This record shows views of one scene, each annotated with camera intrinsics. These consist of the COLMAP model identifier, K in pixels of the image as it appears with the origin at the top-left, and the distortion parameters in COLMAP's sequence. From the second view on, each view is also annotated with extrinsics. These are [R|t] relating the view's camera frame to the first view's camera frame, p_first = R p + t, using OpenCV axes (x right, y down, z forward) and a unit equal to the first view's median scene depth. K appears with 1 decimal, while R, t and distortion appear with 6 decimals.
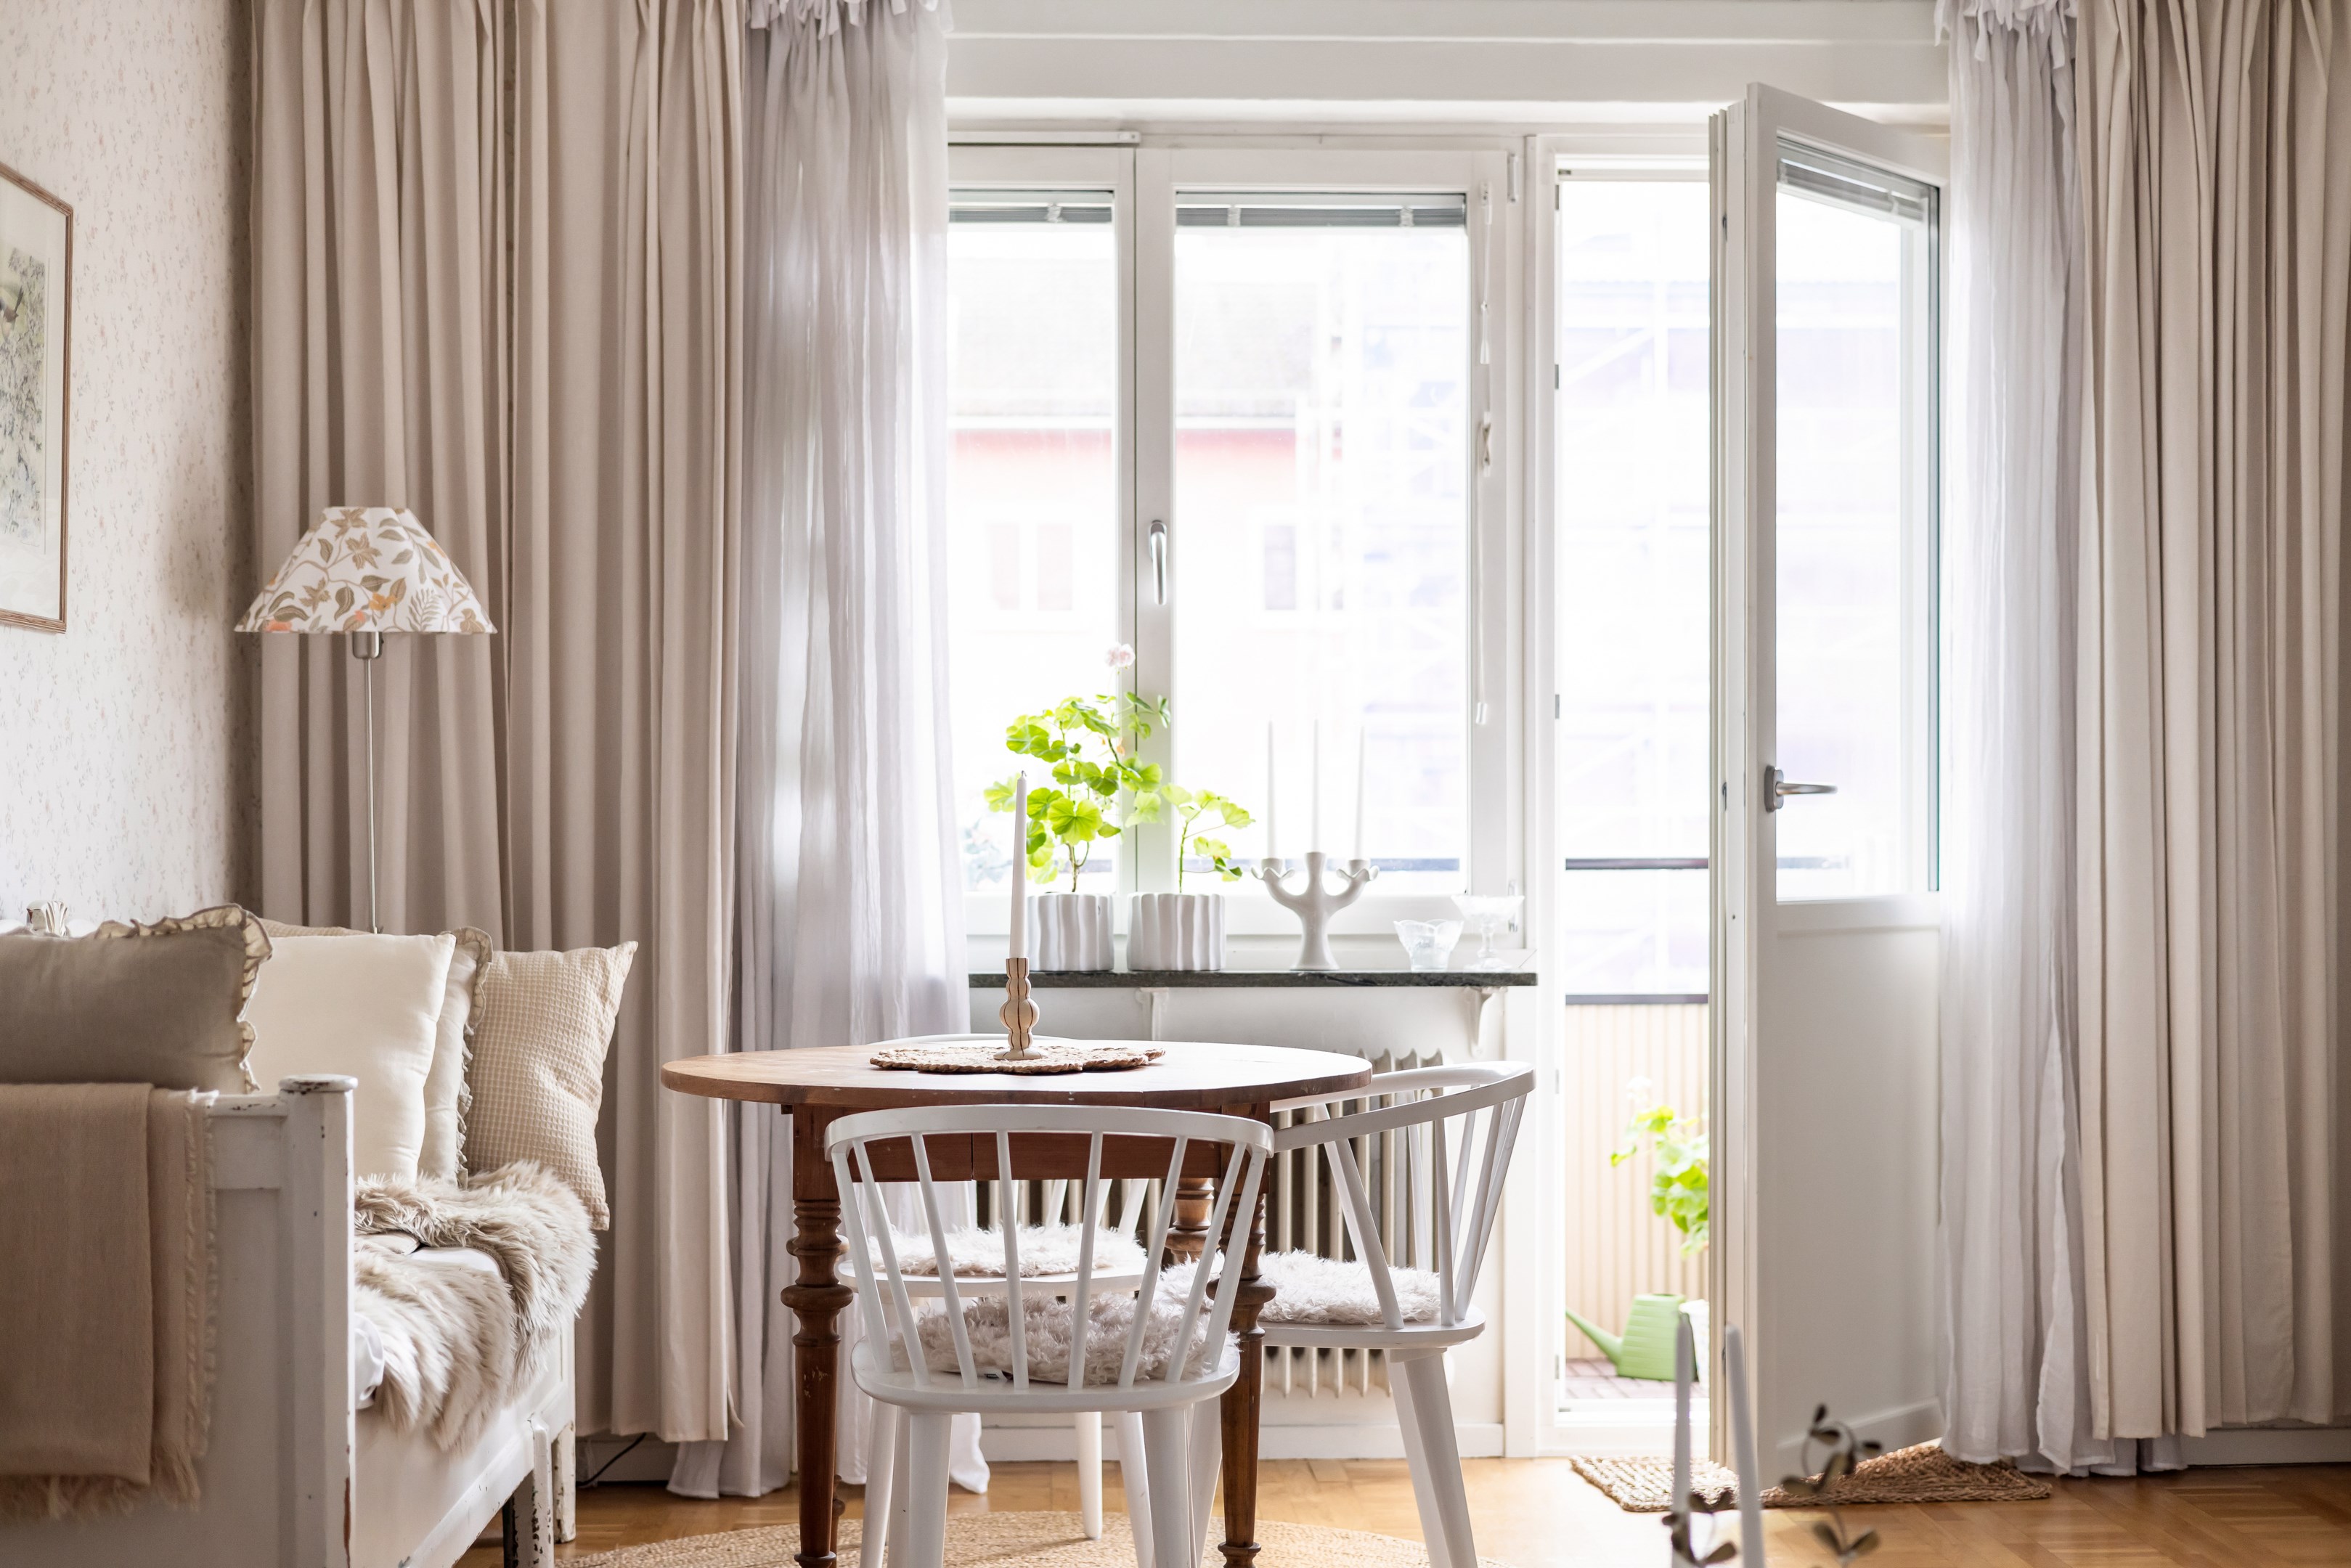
lens RADIAL K [[3134.4, 0, 1168.2], [0, 3134.4, 874.1], [0, 0, 1]] dist [-0.008613, 0.076776]
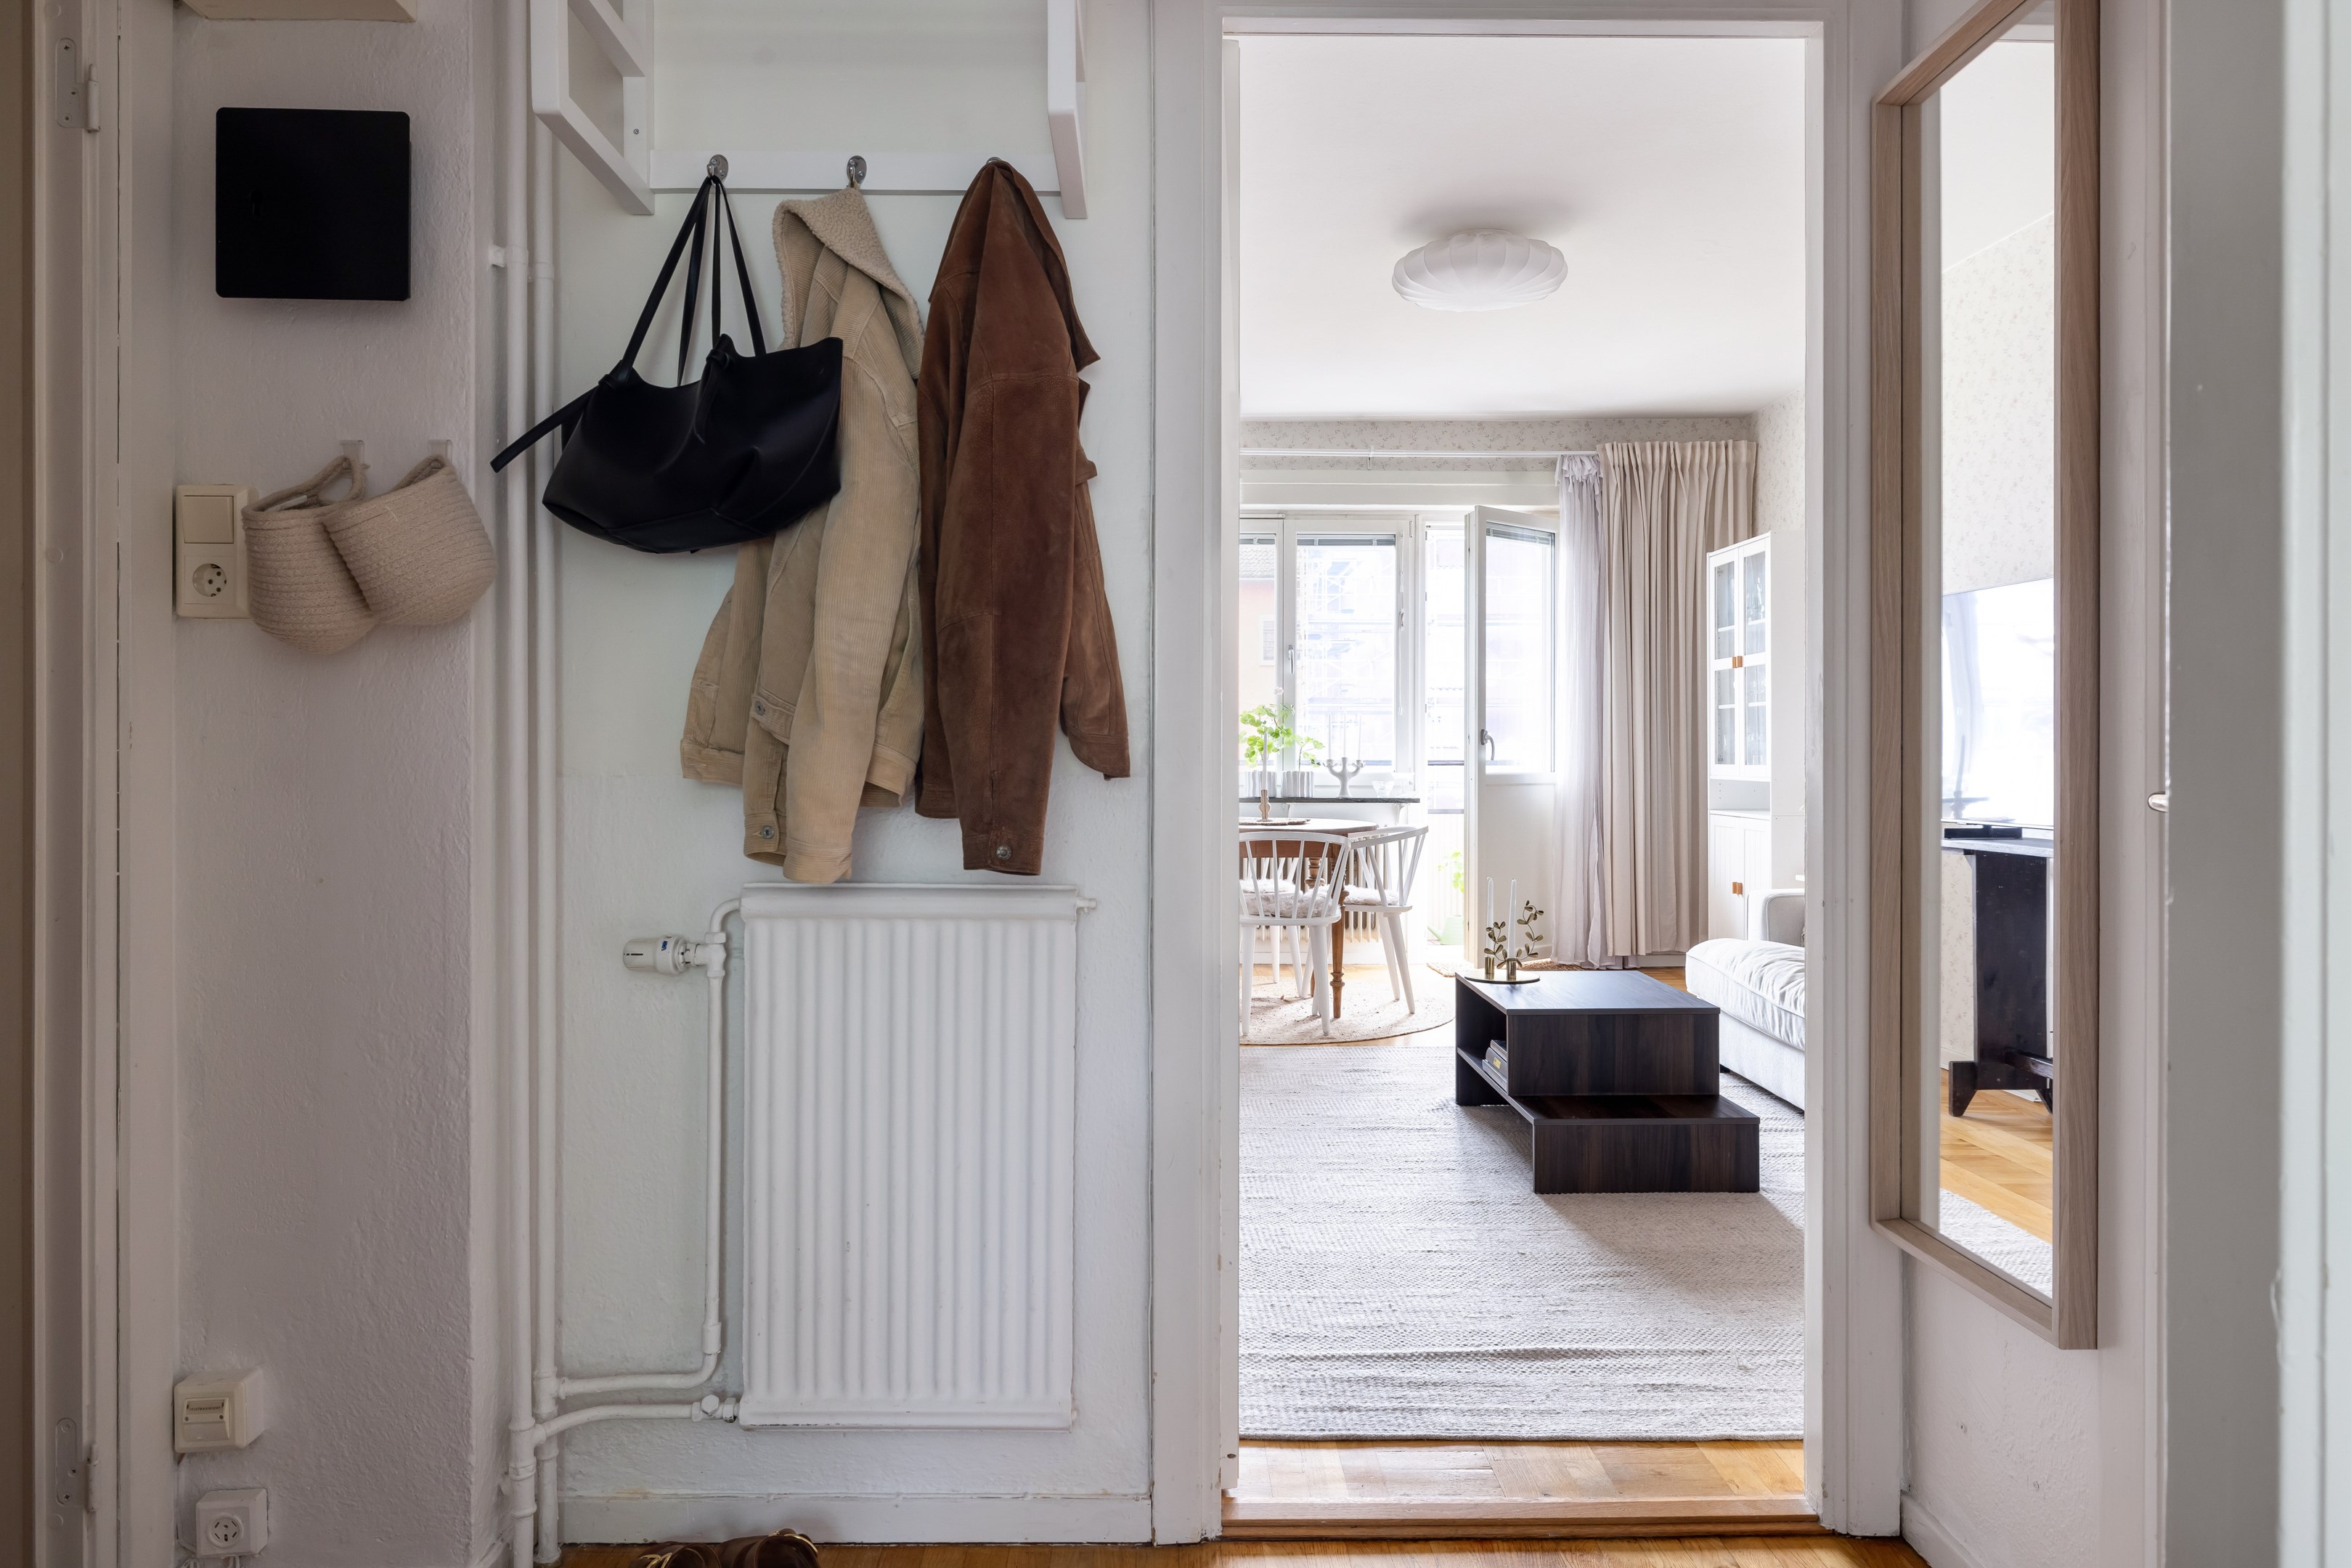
lens RADIAL K [[1354.6, 0, 1184.7], [0, 1354.6, 762.8], [0, 0, 1]] dist [-0.001846, 0.001398]
pose [[0.999714, 0.003597, -0.023654, -0.077806], [-0.003714, 0.999981, -0.004908, 0.005075], [0.023636, 0.004994, 0.999708, -0.300013]]
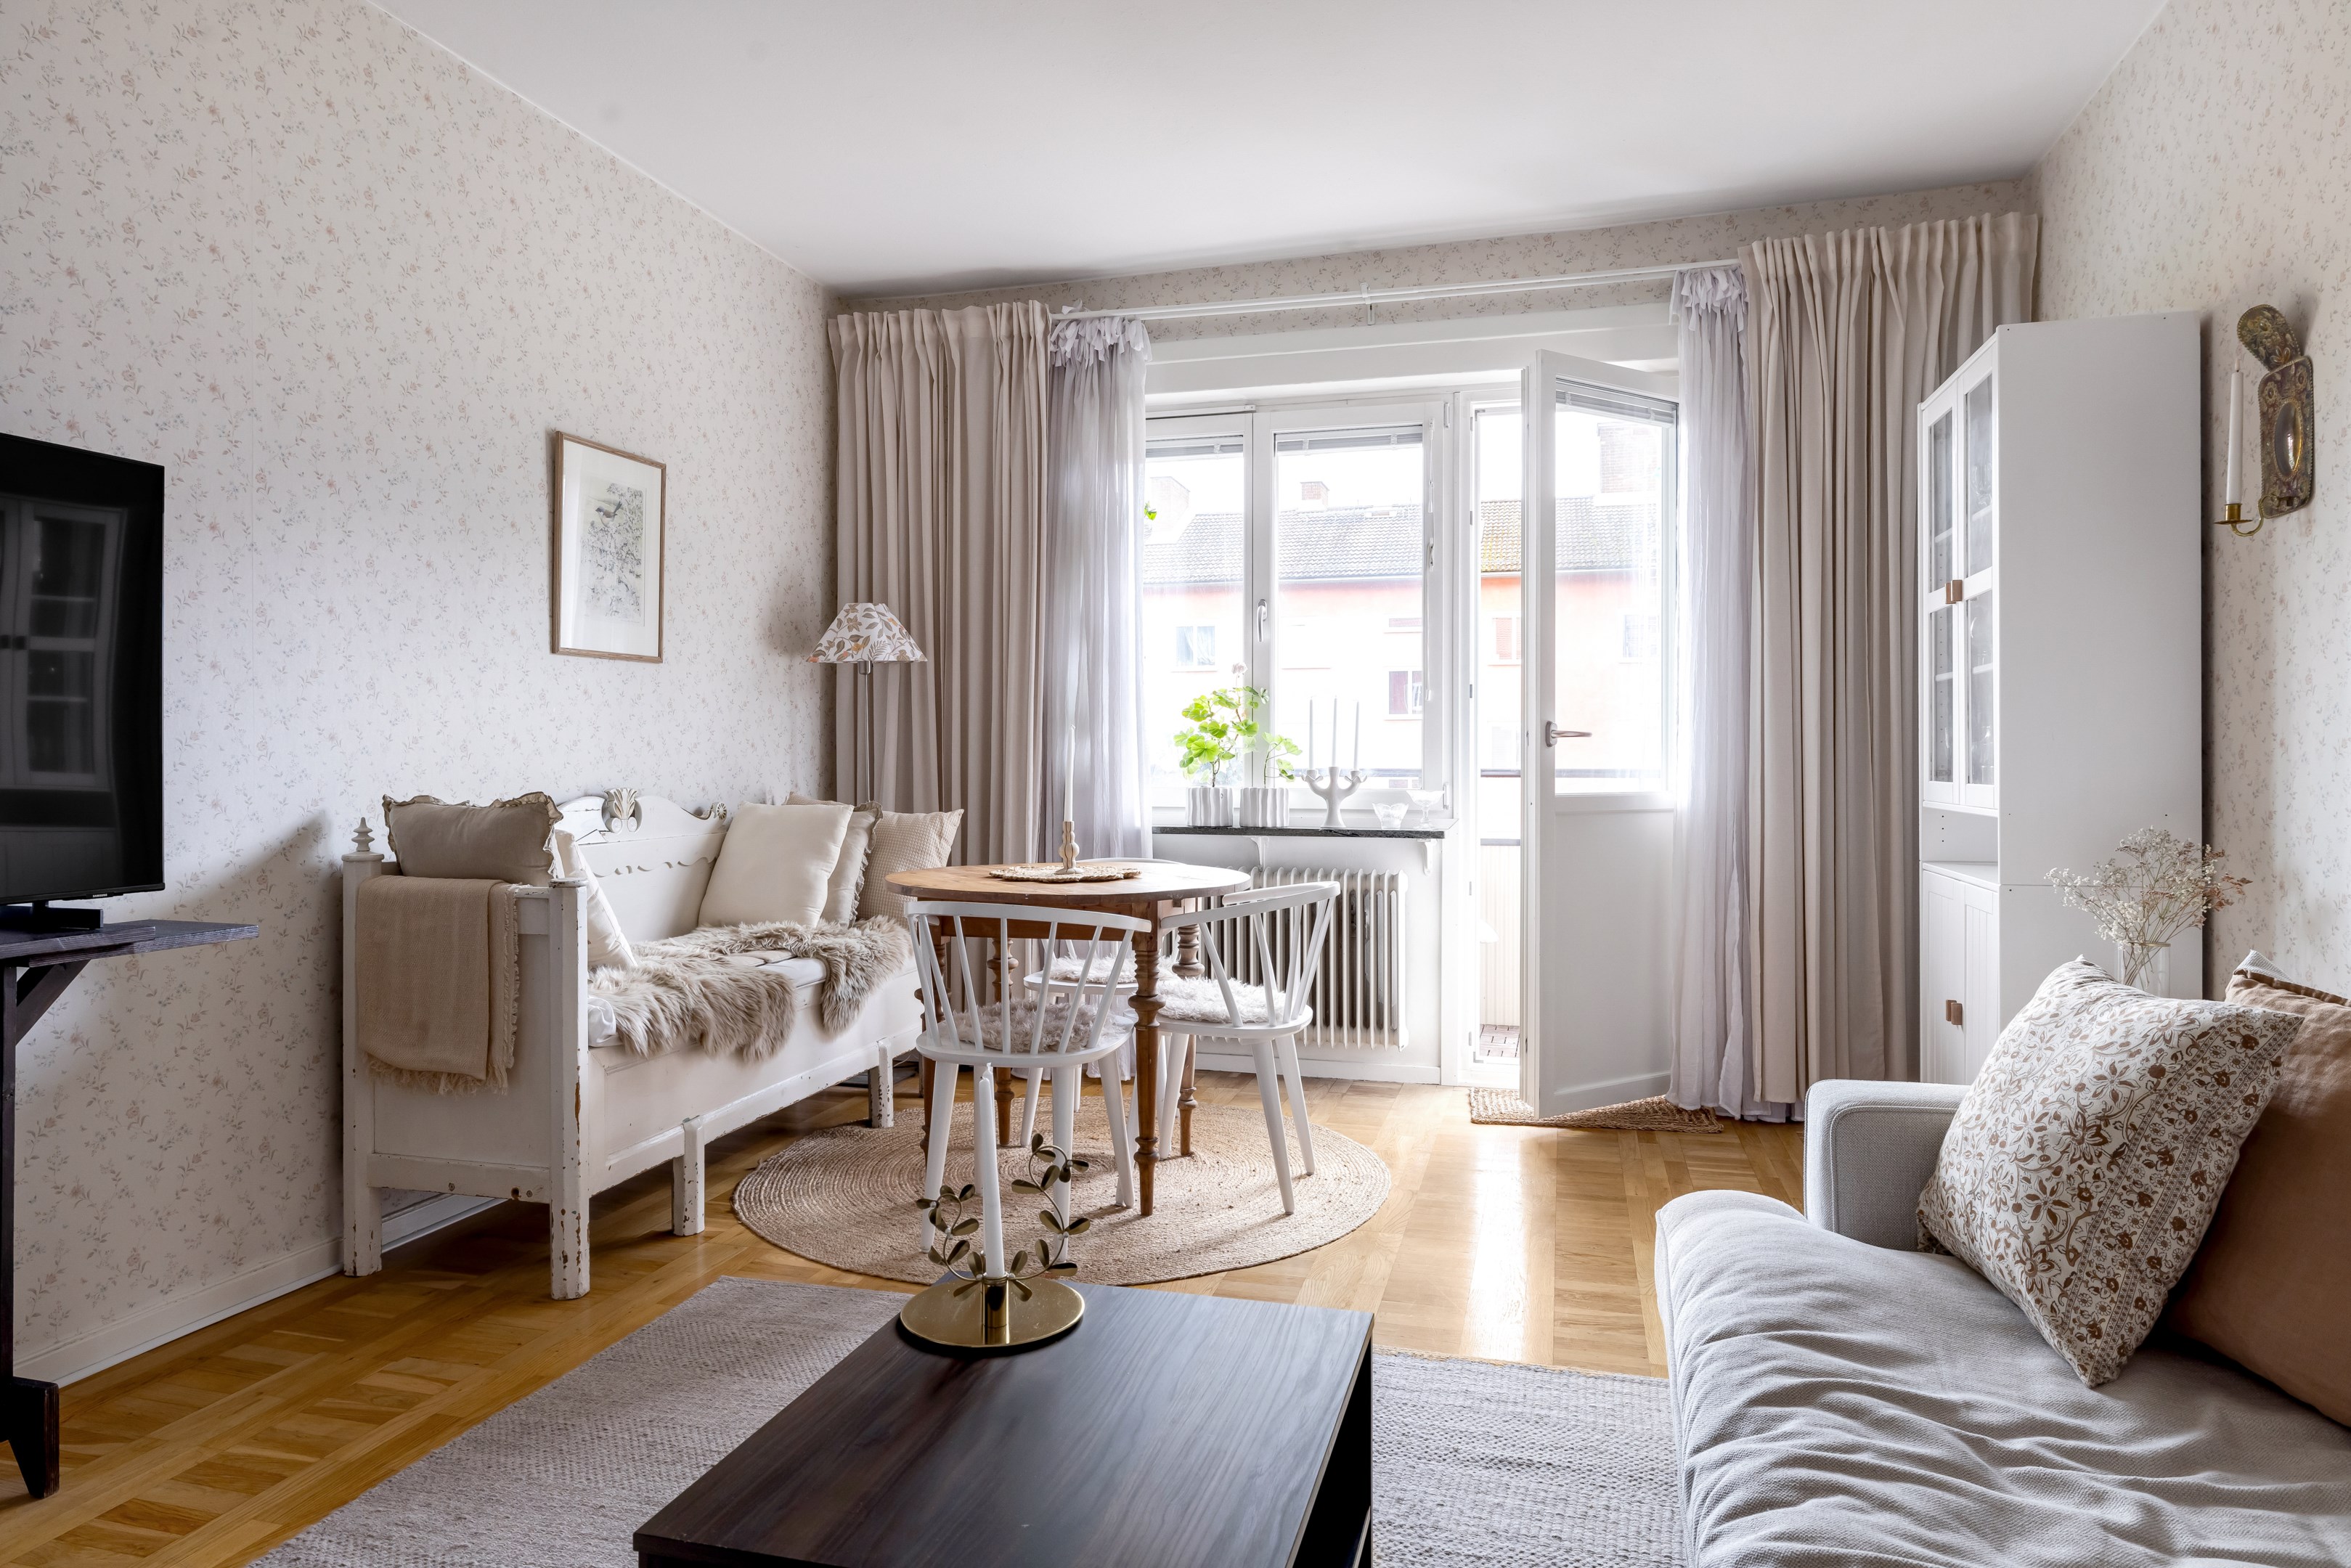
lens RADIAL K [[1354.6, 0, 1184.7], [0, 1354.6, 762.8], [0, 0, 1]] dist [-0.001846, 0.001398]
pose [[0.956637, 0.004130, -0.291254, 0.213597], [-0.006398, 0.999956, -0.006835, -0.003485], [0.291213, 0.008403, 0.956621, 0.176965]]
